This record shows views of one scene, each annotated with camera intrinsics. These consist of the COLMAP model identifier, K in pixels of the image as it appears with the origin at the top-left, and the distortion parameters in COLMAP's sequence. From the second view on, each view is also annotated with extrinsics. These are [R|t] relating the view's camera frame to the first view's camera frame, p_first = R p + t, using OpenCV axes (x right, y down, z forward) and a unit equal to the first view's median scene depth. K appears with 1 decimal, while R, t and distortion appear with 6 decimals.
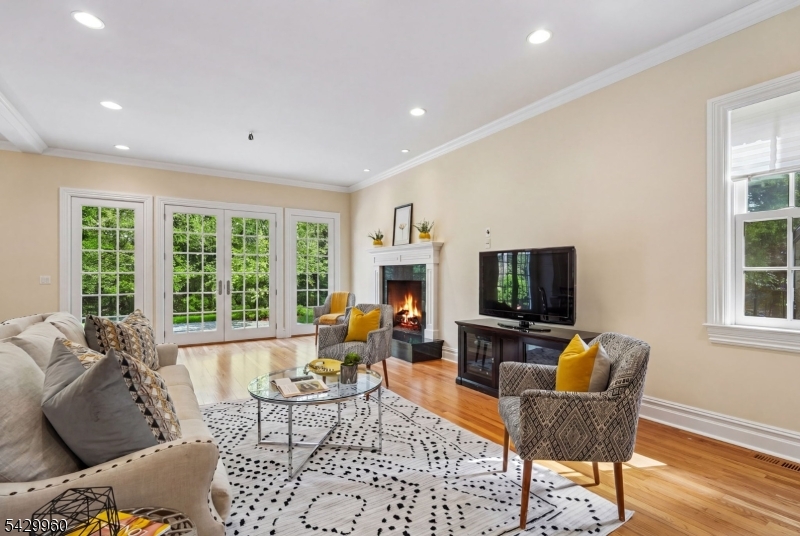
lens RADIAL K [[372.6, 0, 405.1], [0, 372.6, 273.8], [0, 0, 1]] dist [-0.009672, -0.000960]
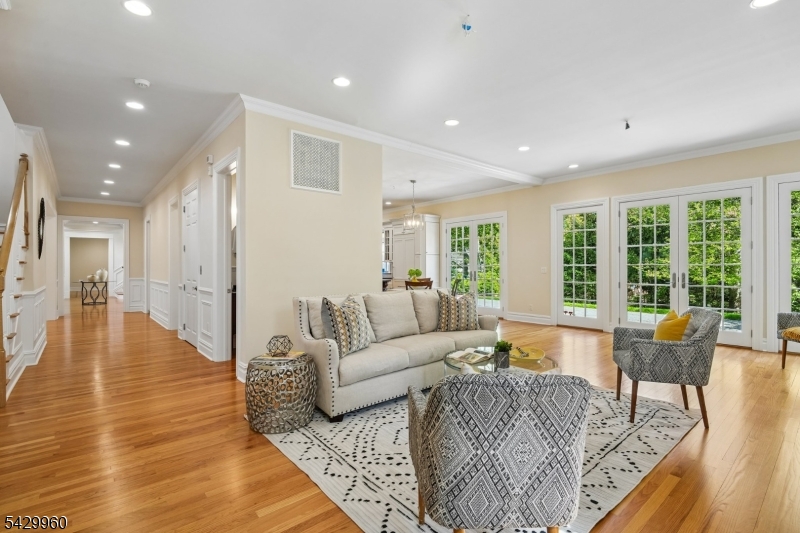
lens RADIAL K [[372.0, 0, 402.0], [0, 372.0, 265.2], [0, 0, 1]] dist [-0.014221, -0.000069]
pose [[0.111334, -0.002899, -0.993779, 0.384206], [0.003325, 0.999991, -0.002544, -0.001195], [0.993777, -0.003021, 0.111343, 0.245255]]
